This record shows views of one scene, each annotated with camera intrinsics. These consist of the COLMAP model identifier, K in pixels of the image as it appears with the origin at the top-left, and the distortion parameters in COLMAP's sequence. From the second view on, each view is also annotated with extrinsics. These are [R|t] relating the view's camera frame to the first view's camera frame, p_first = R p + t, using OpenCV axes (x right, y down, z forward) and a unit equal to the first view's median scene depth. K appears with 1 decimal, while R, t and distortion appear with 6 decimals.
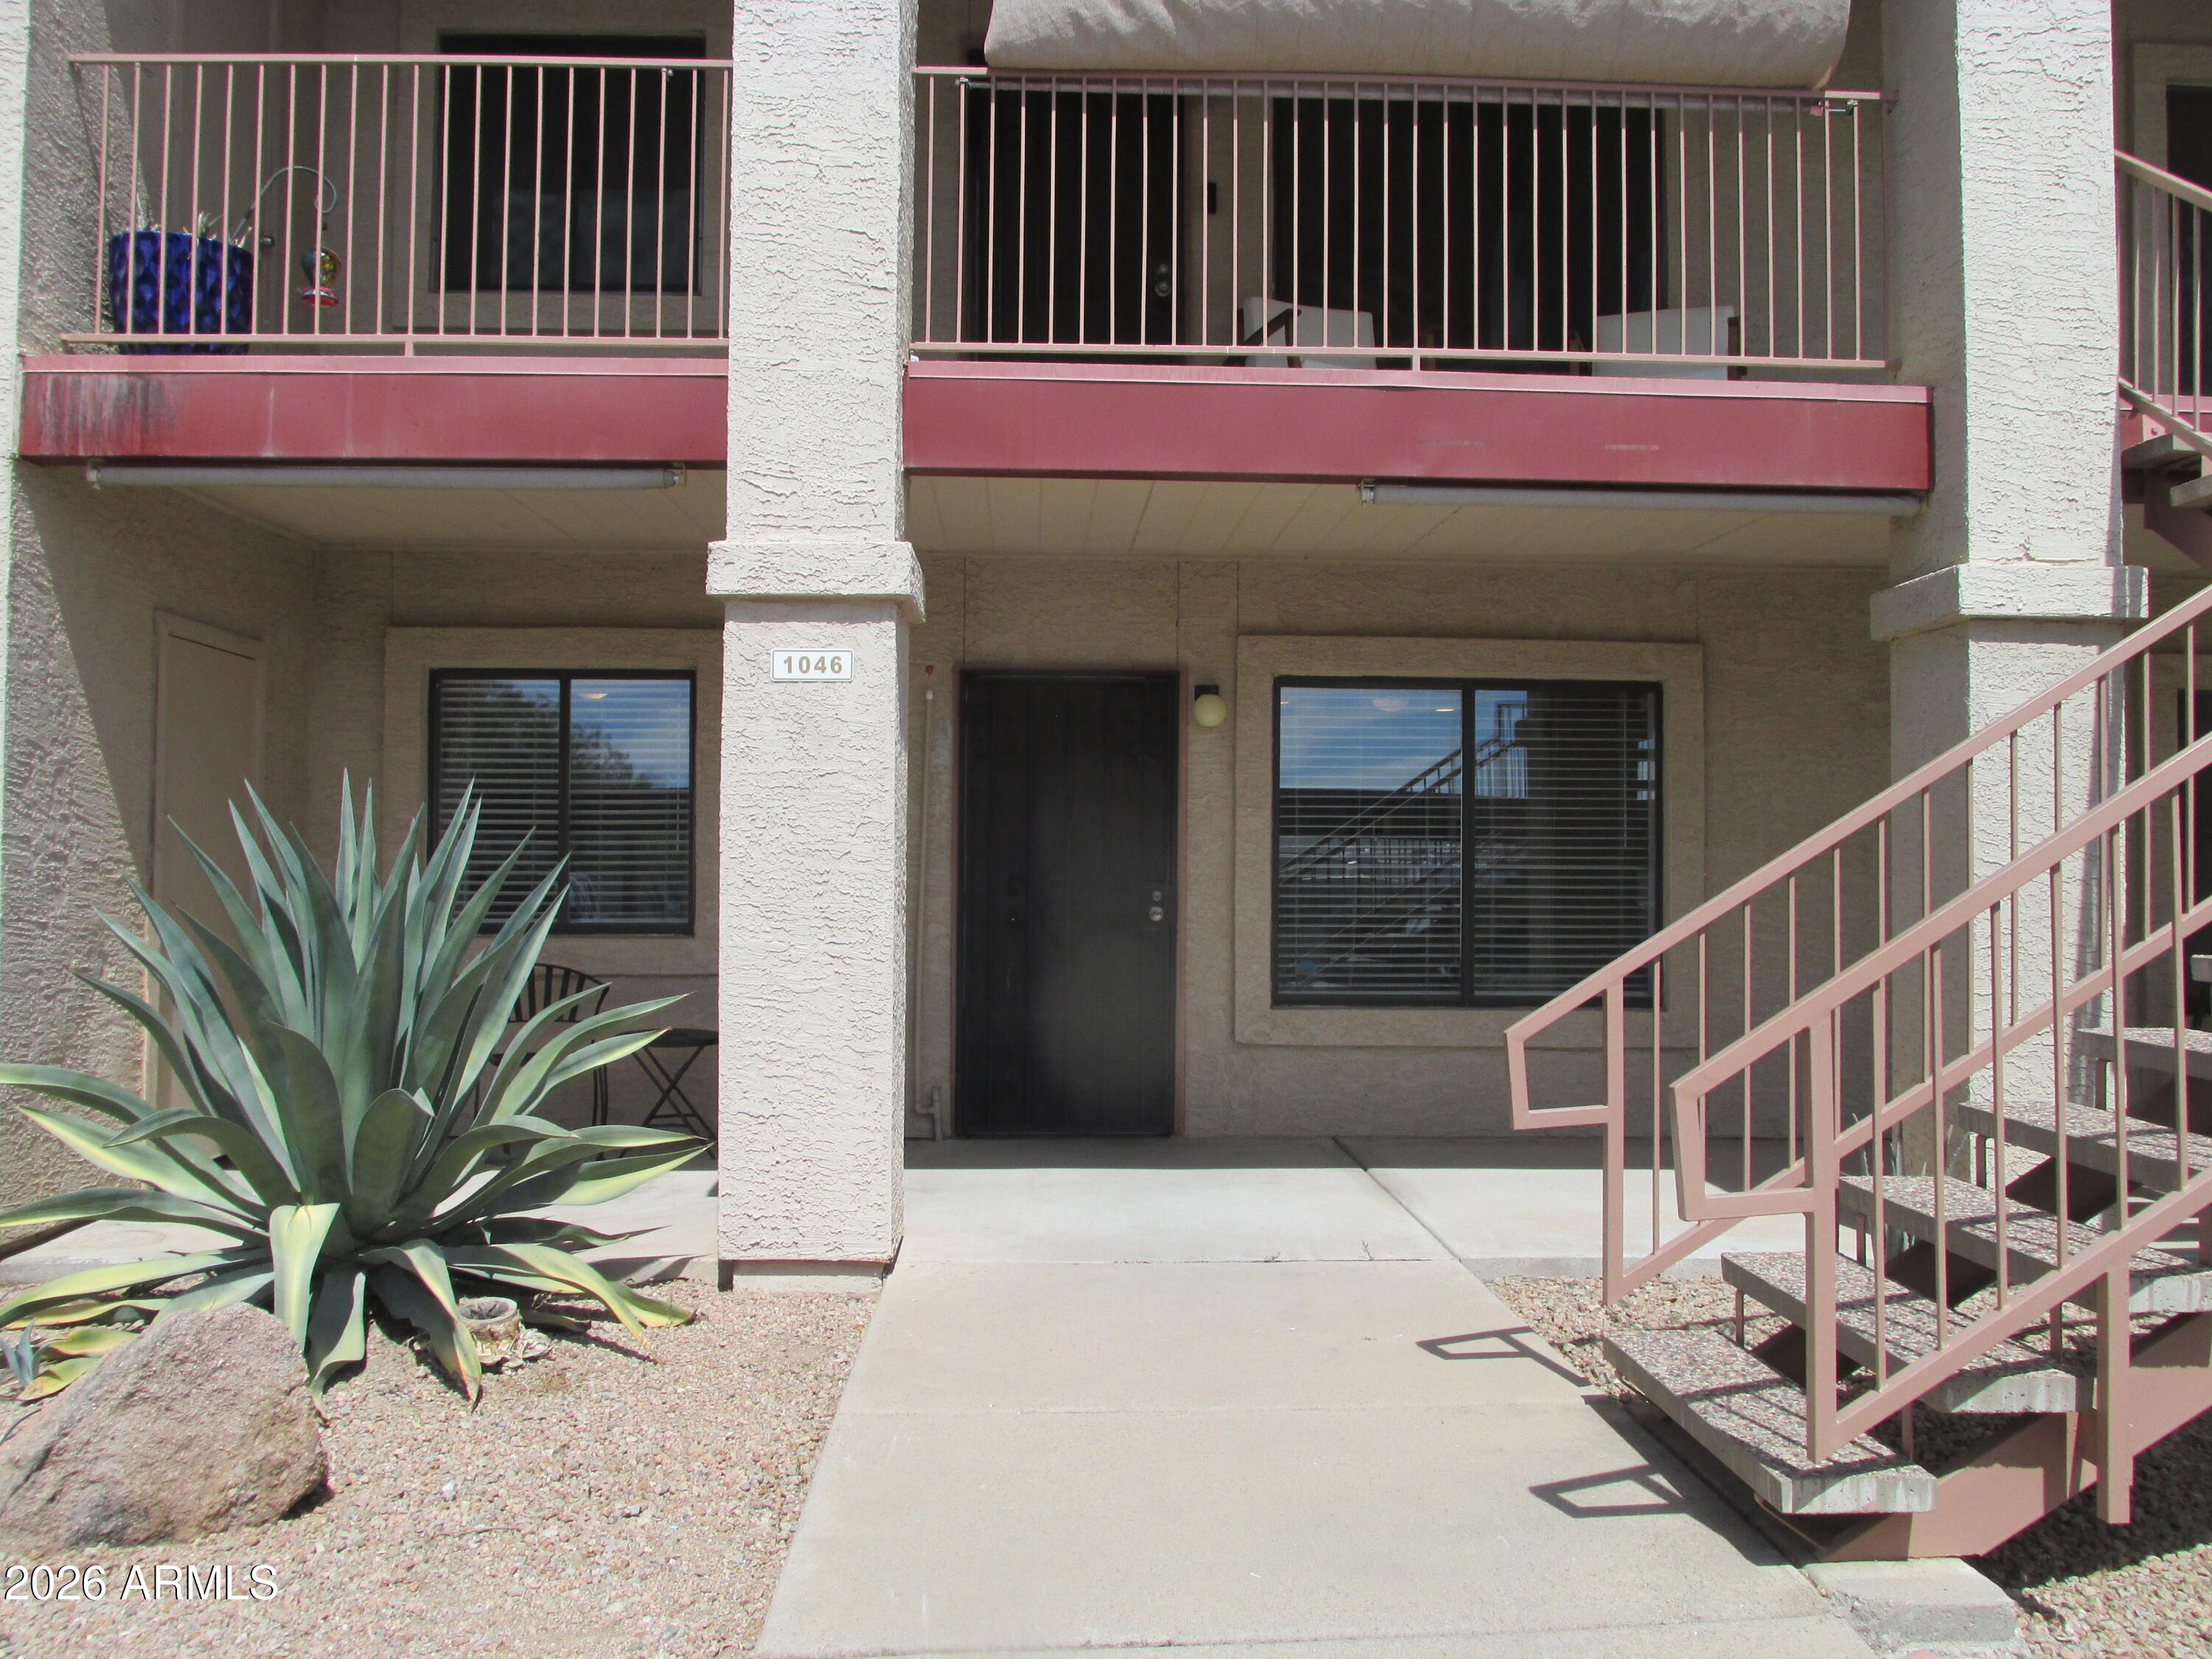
lens RADIAL K [[1876.3, 0, 1106.0], [0, 1876.3, 829.5], [0, 0, 1]] dist [-0.008038, 0.008809]
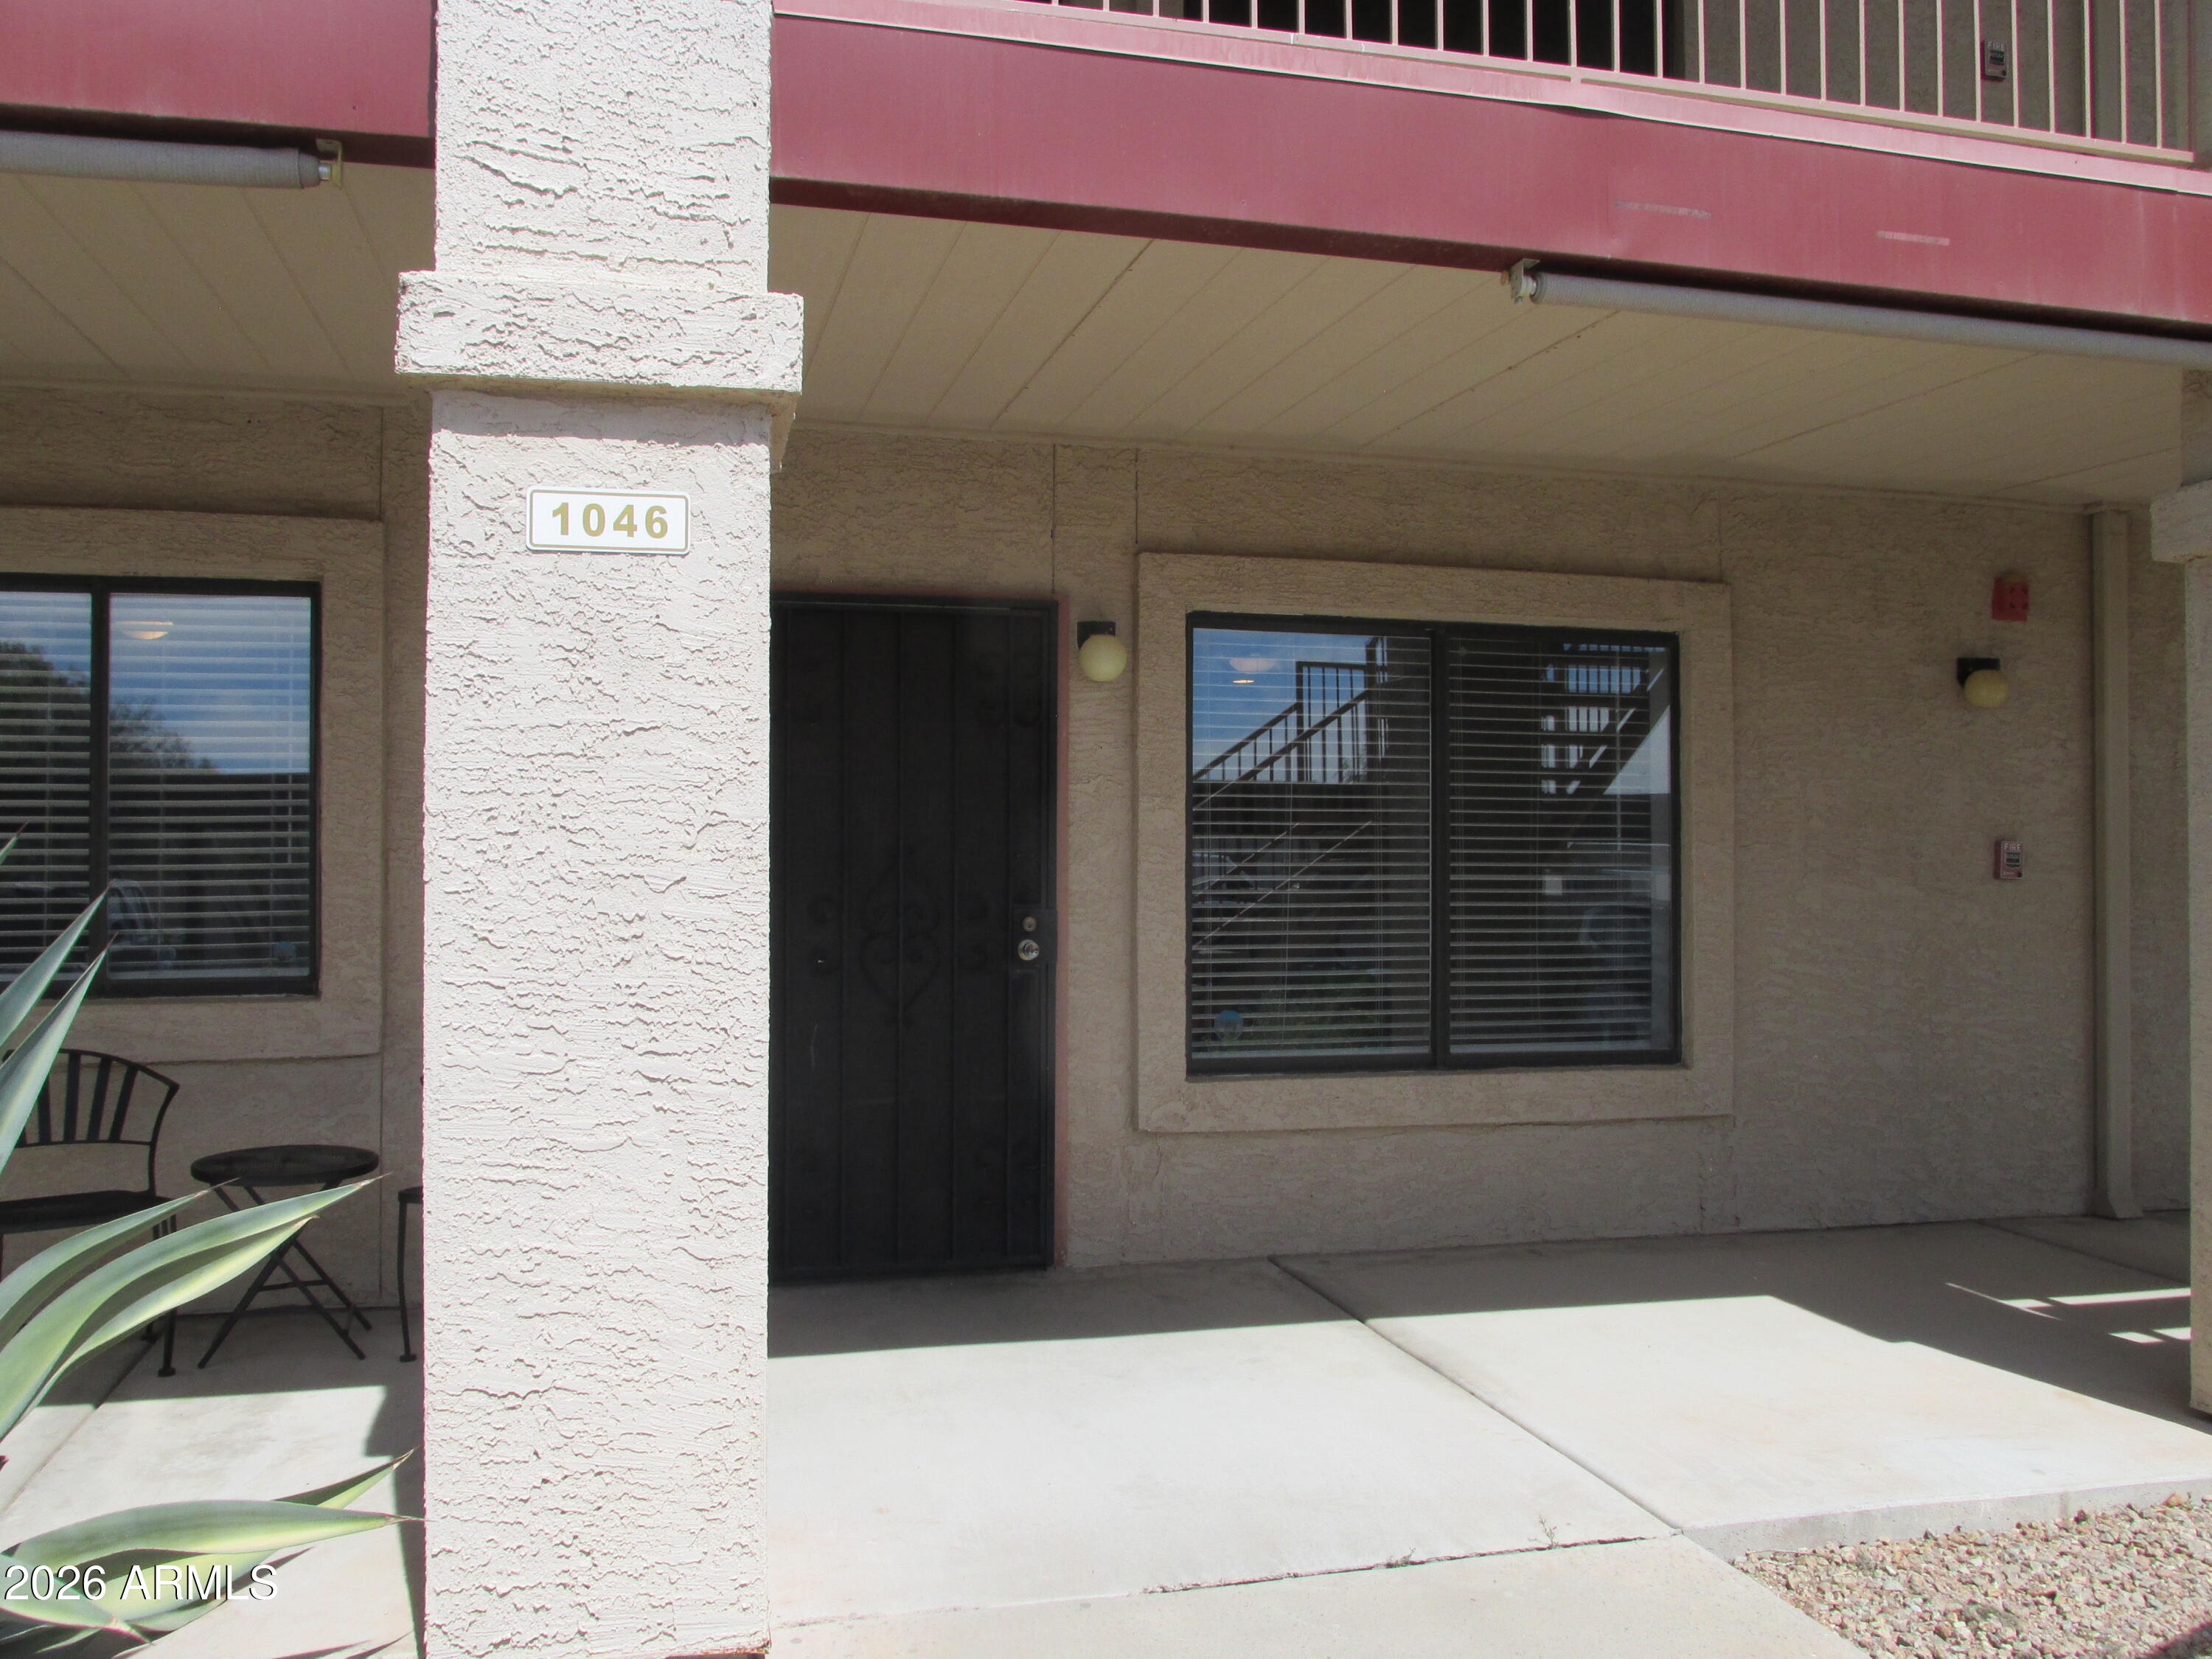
lens RADIAL K [[1850.6, 0, 1106.0], [0, 1850.6, 829.5], [0, 0, 1]] dist [-0.015228, -0.000143]
pose [[0.976659, -0.001730, 0.214788, -0.123985], [0.000711, 0.999988, 0.004821, -0.004013], [-0.214794, -0.004555, 0.976649, 0.439542]]
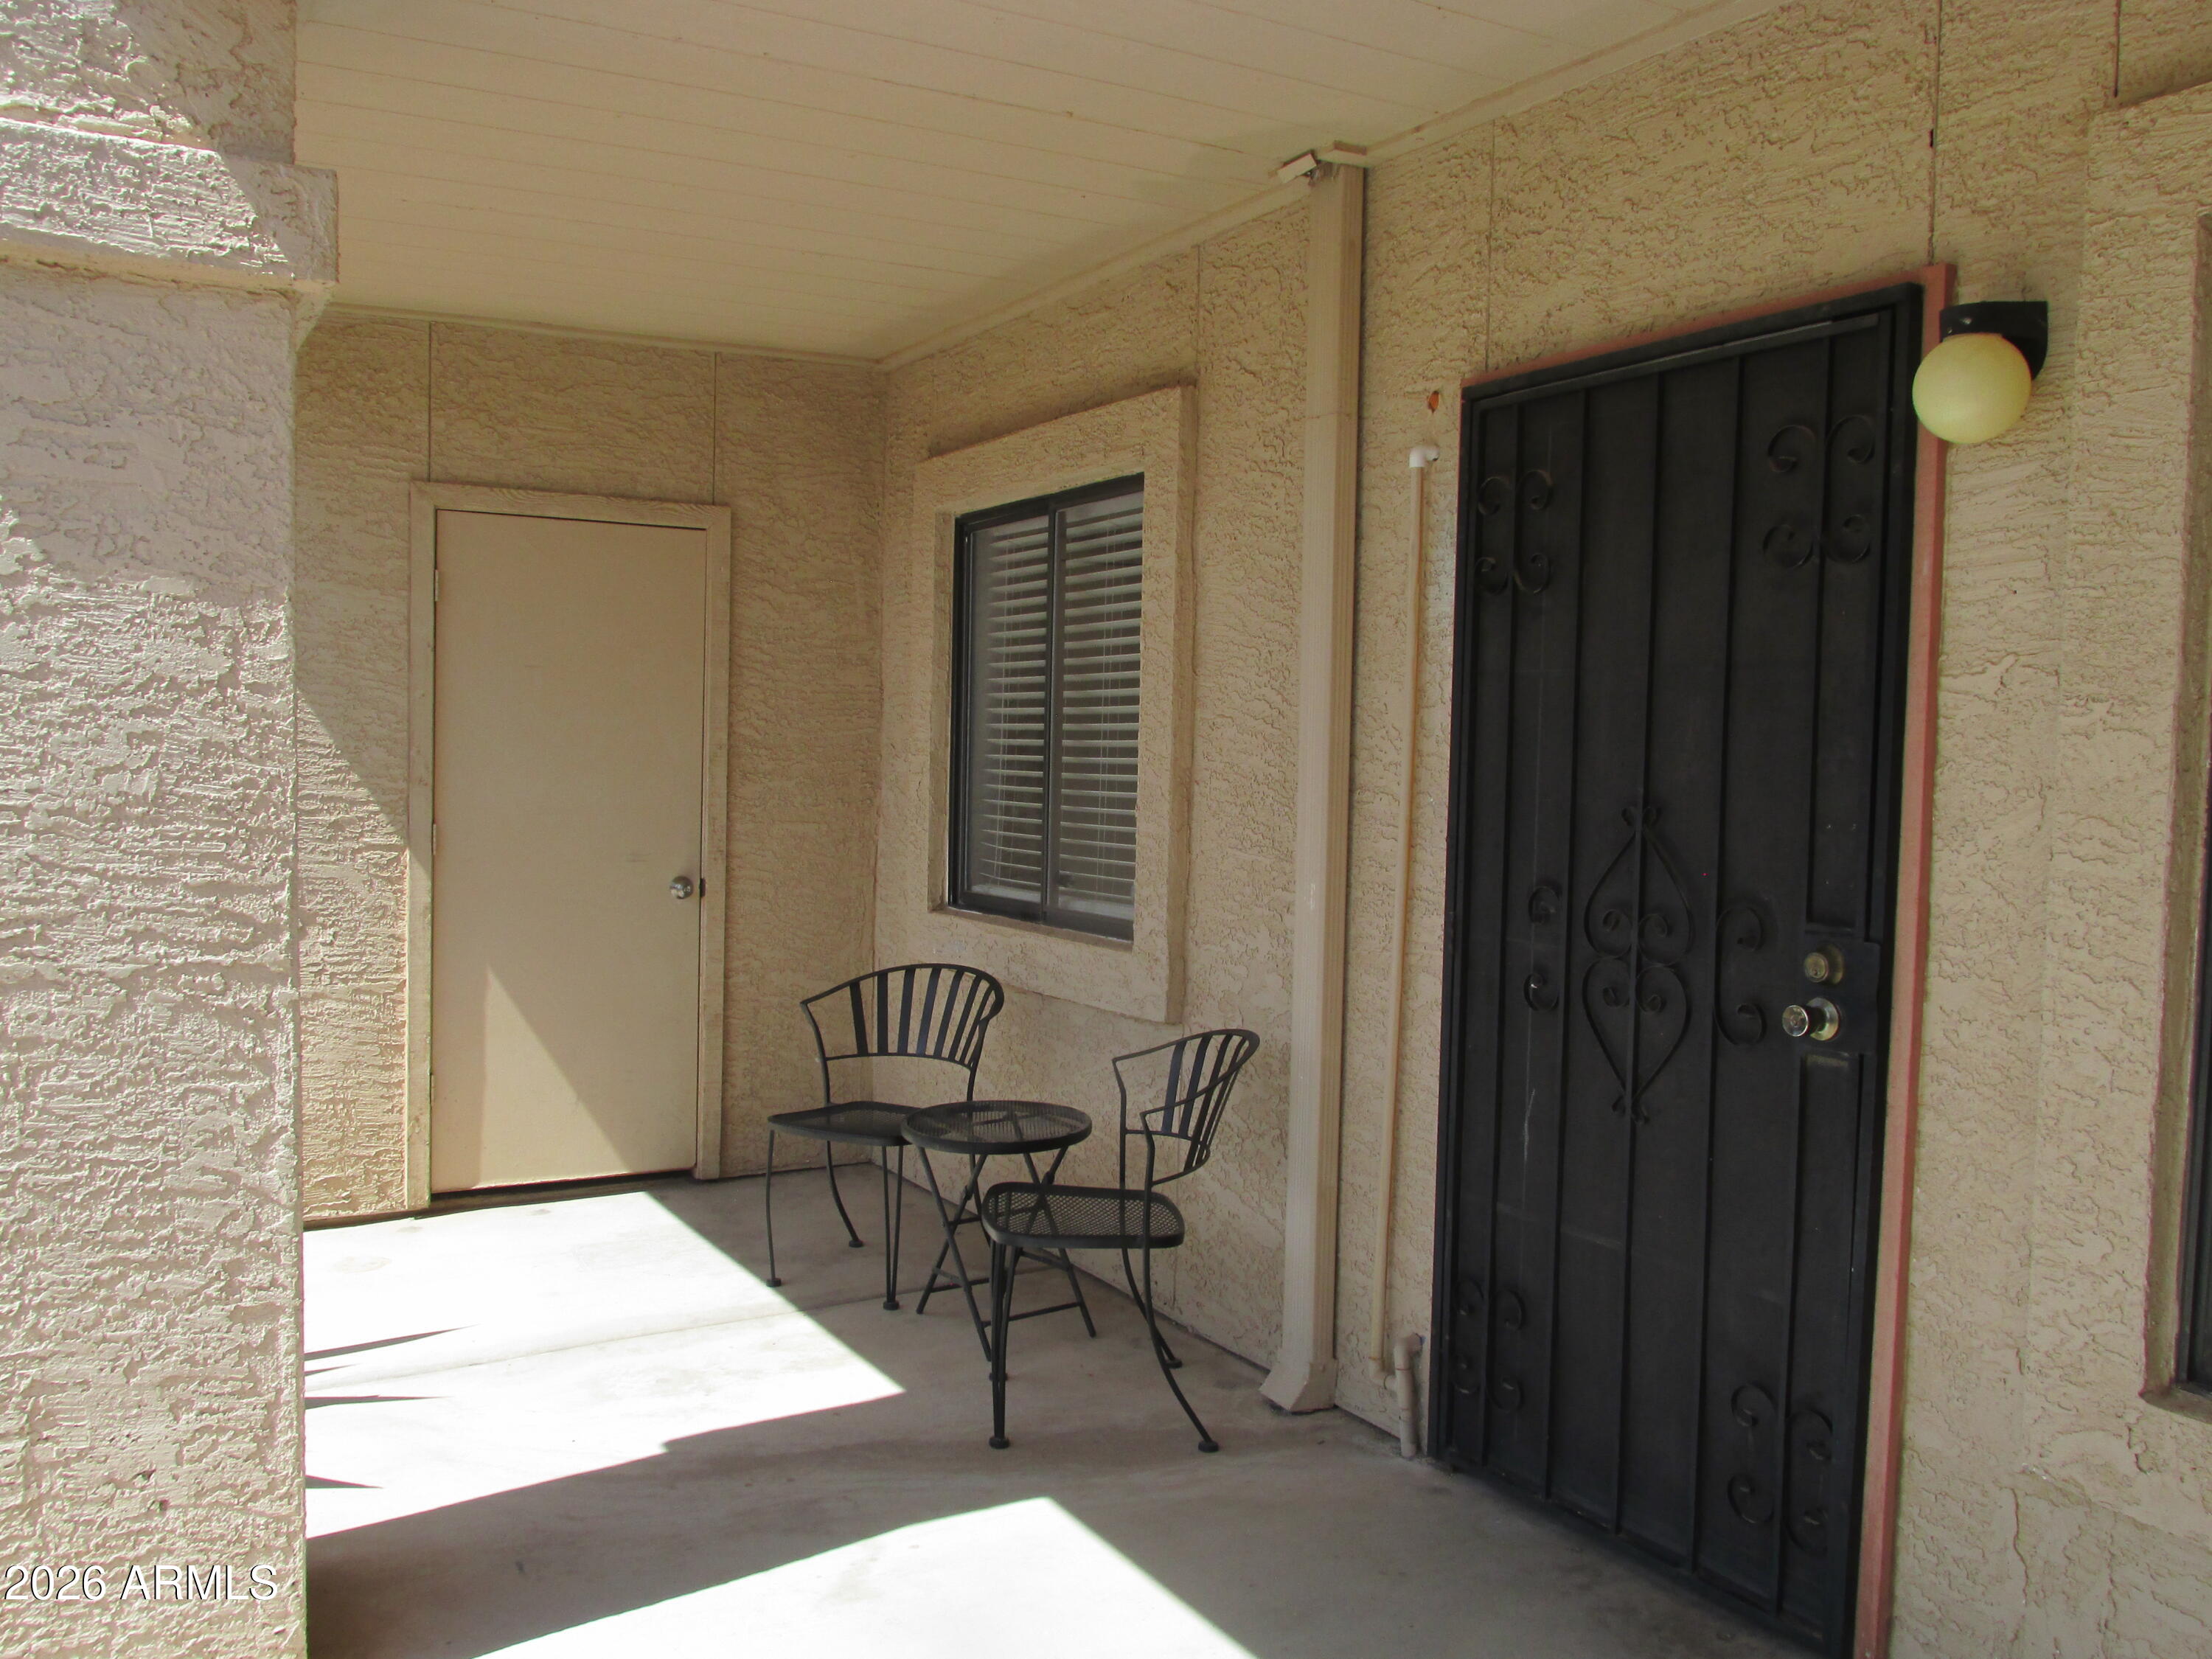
lens RADIAL K [[1850.6, 0, 1106.0], [0, 1850.6, 829.5], [0, 0, 1]] dist [-0.015228, -0.000143]
pose [[0.463928, 0.043908, -0.884784, 0.352157], [0.003600, 0.998669, 0.051447, -0.009764], [0.885866, -0.027053, 0.463152, 0.985706]]
